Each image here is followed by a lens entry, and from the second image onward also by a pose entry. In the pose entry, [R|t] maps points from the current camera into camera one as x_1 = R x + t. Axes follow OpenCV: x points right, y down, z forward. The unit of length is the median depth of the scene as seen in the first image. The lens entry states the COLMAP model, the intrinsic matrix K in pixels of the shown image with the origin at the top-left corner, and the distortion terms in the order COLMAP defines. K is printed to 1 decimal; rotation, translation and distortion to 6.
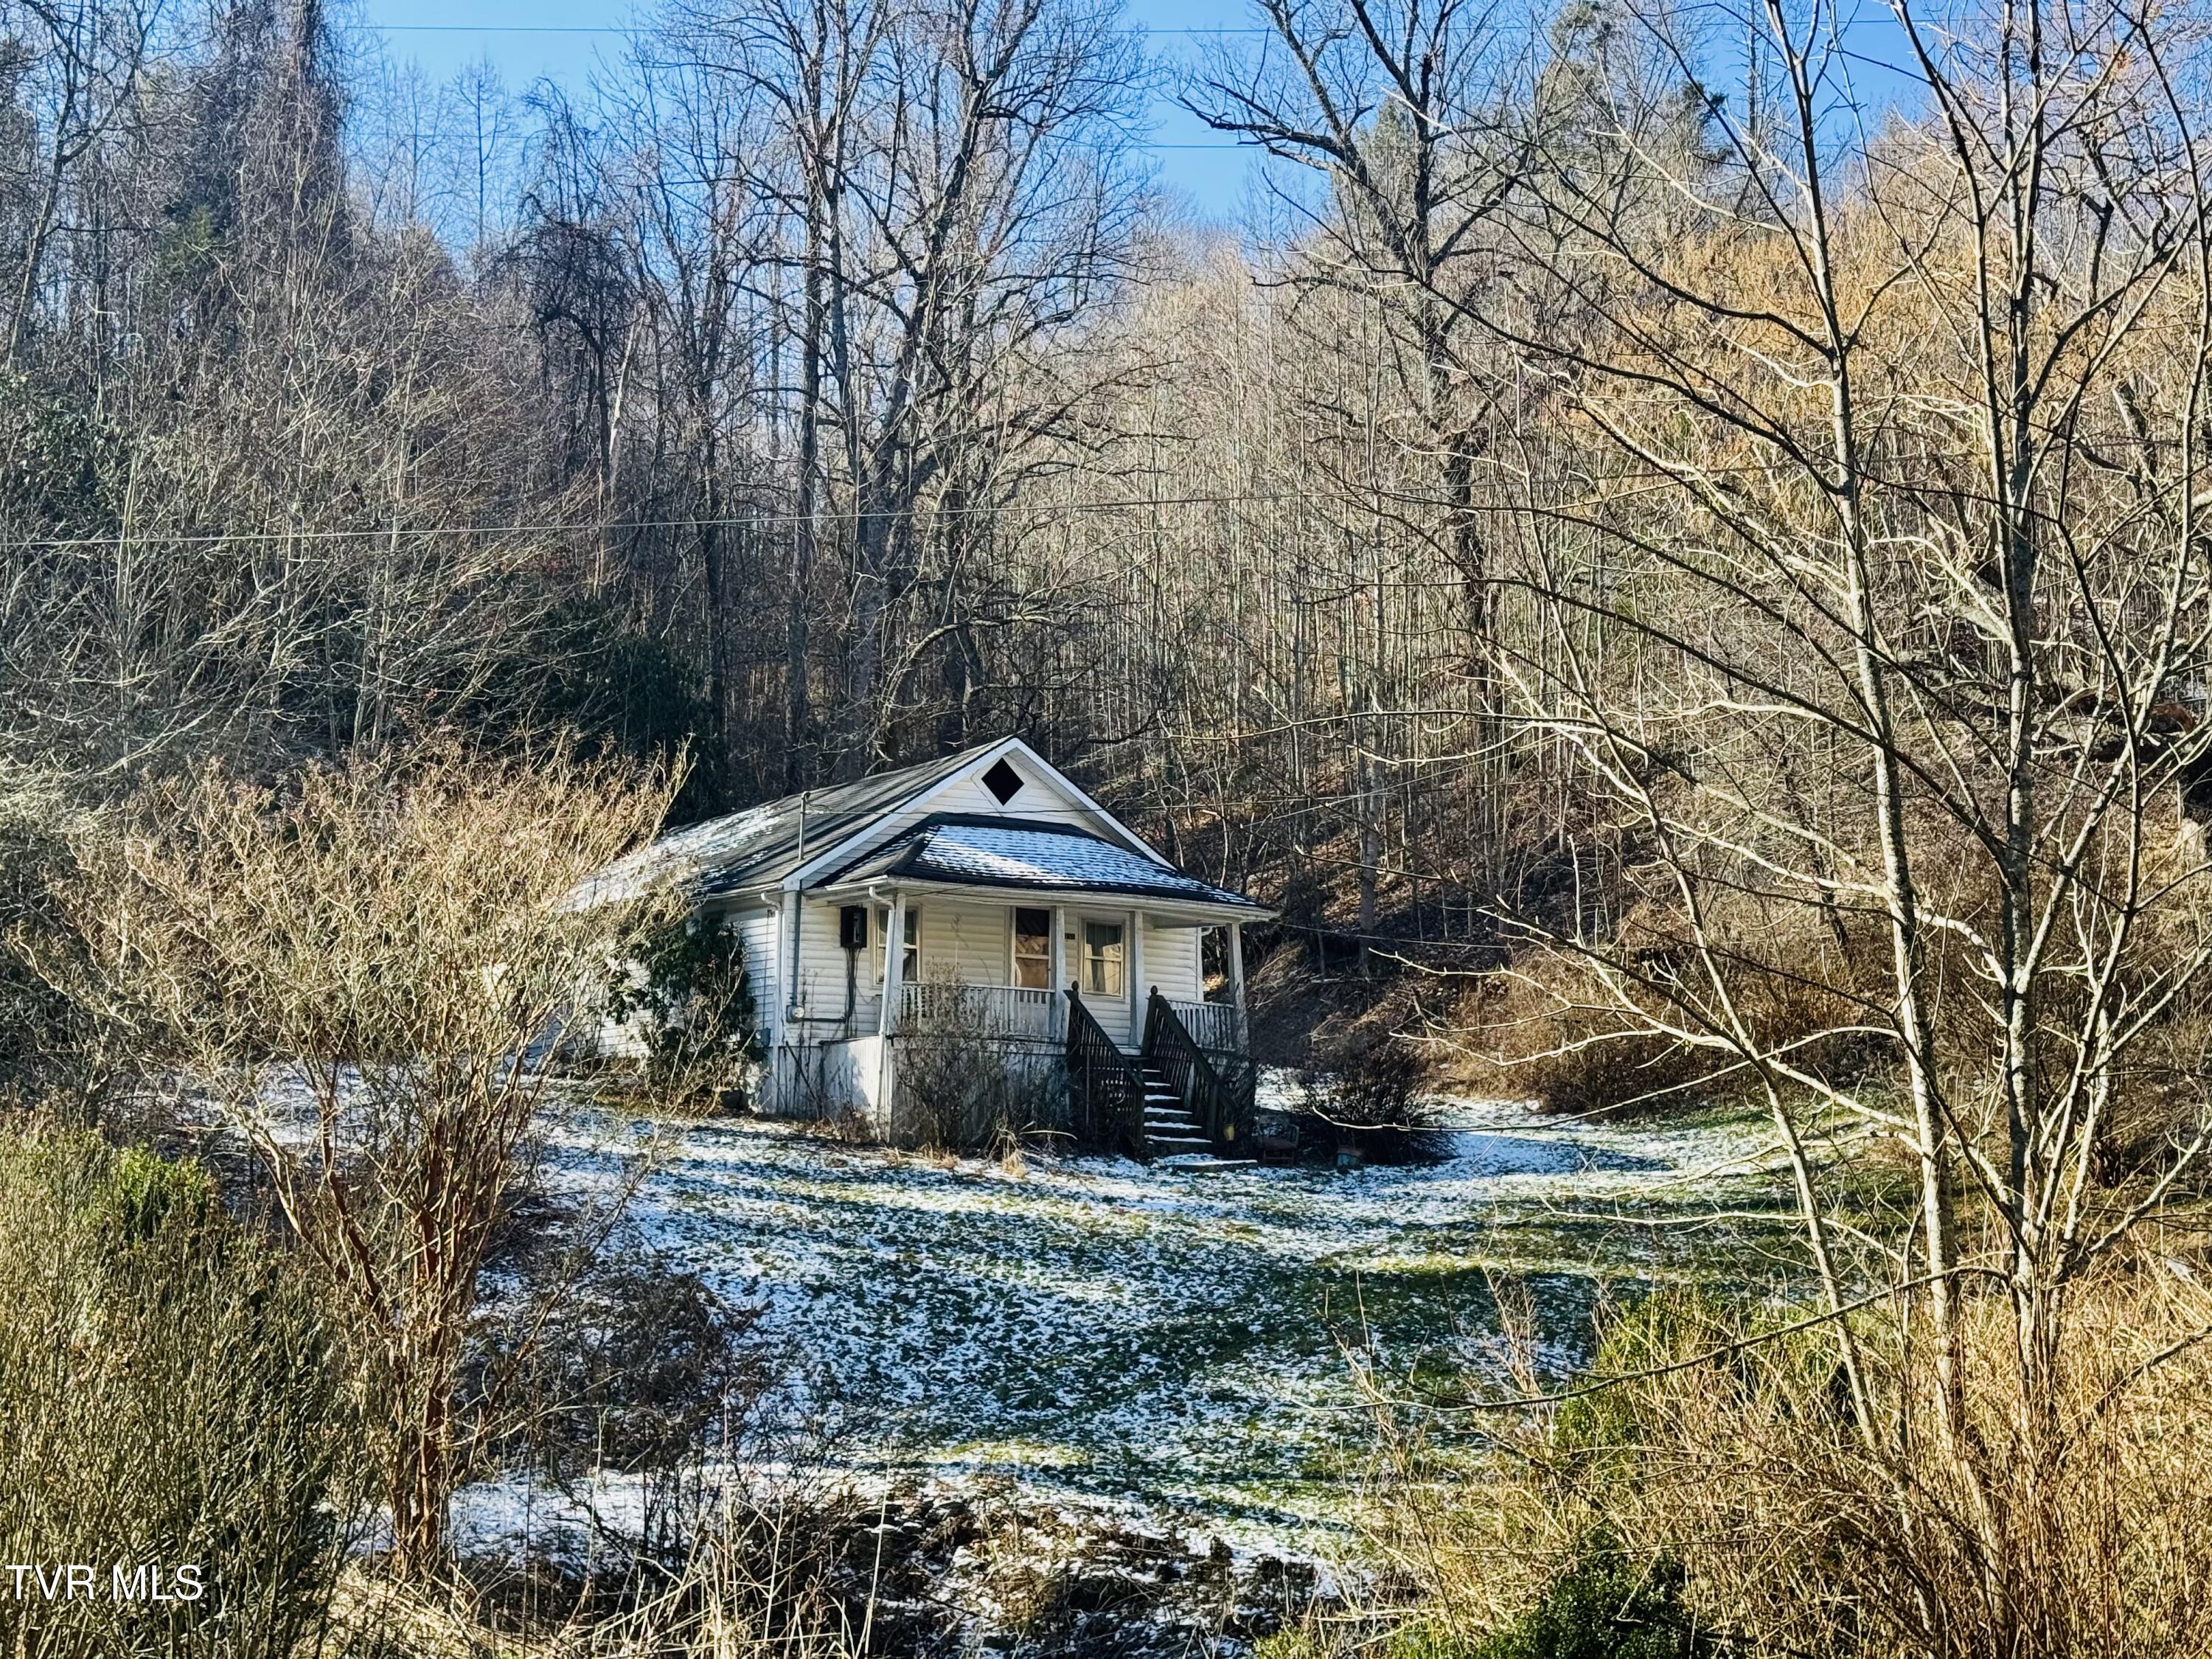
lens RADIAL K [[3078.4, 0, 1103.0], [0, 3078.4, 831.8], [0, 0, 1]] dist [0.110759, 0.000000]
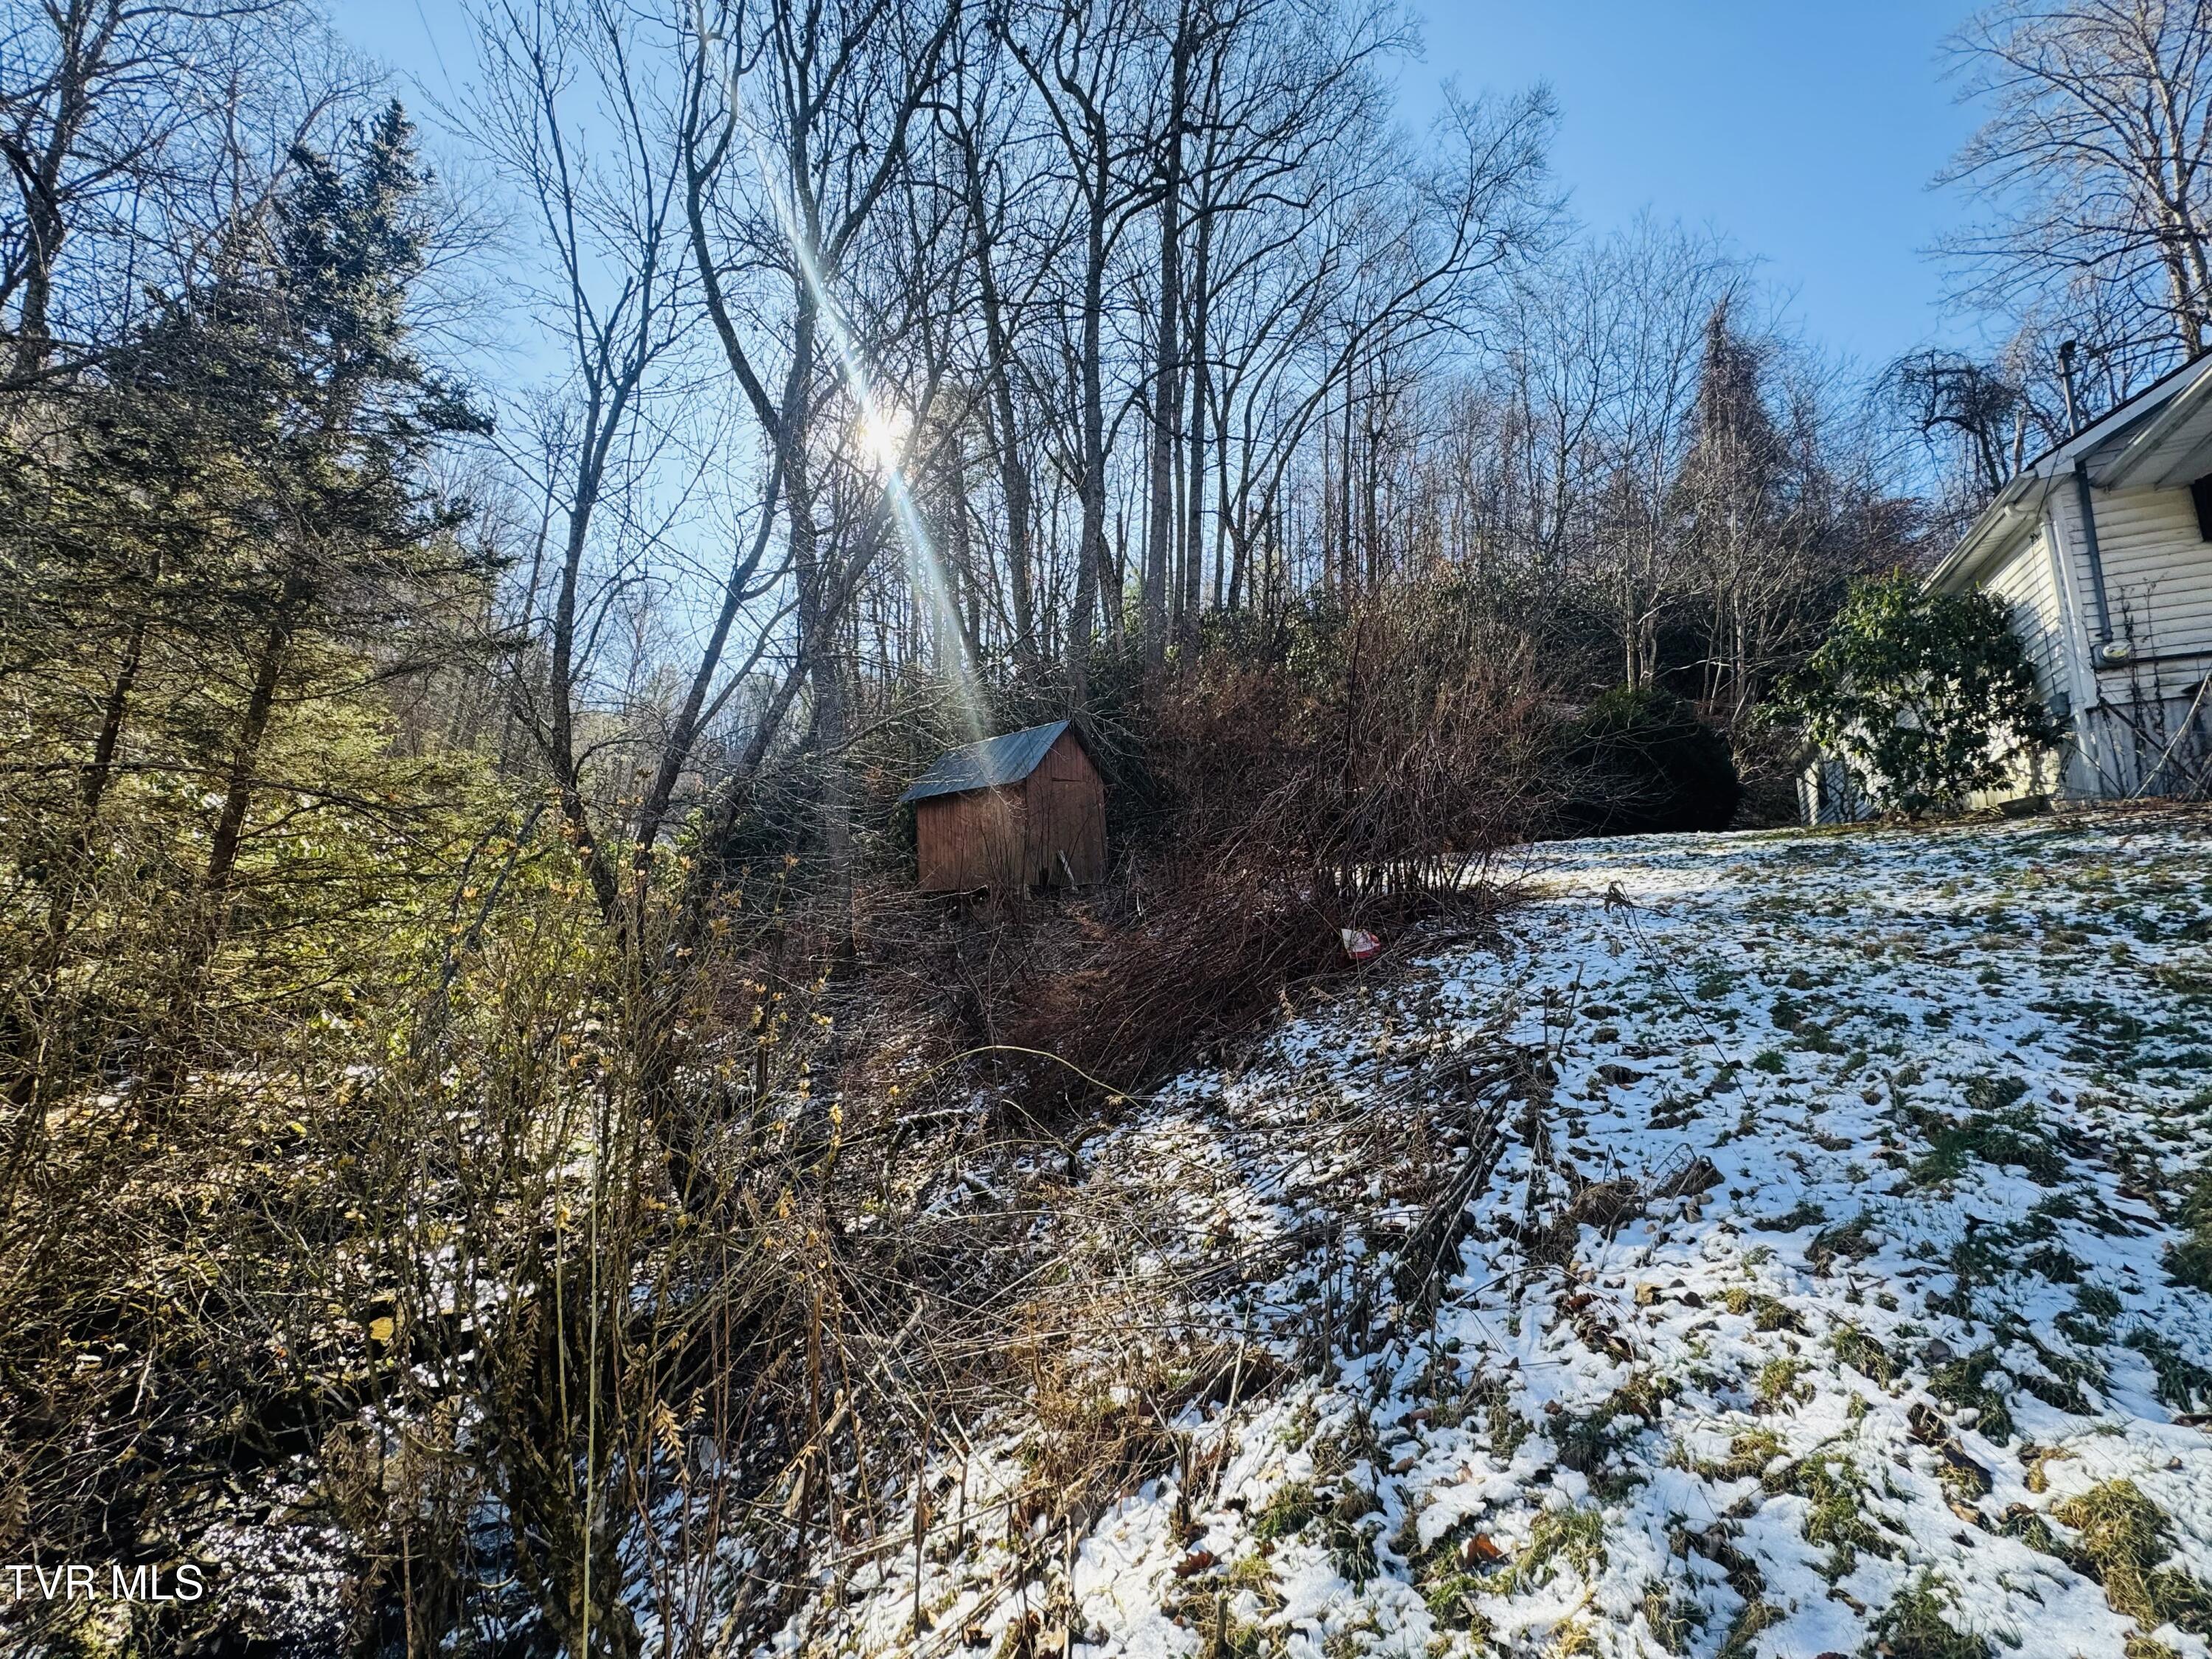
lens RADIAL K [[876.7, 0, 1108.1], [0, 876.7, 826.5], [0, 0, 1]] dist [-0.002897, 0.001067]
pose [[0.483652, -0.154108, -0.861587, -0.061729], [0.084731, 0.987998, -0.129154, 0.128286], [0.871149, -0.010538, 0.490905, 0.919553]]
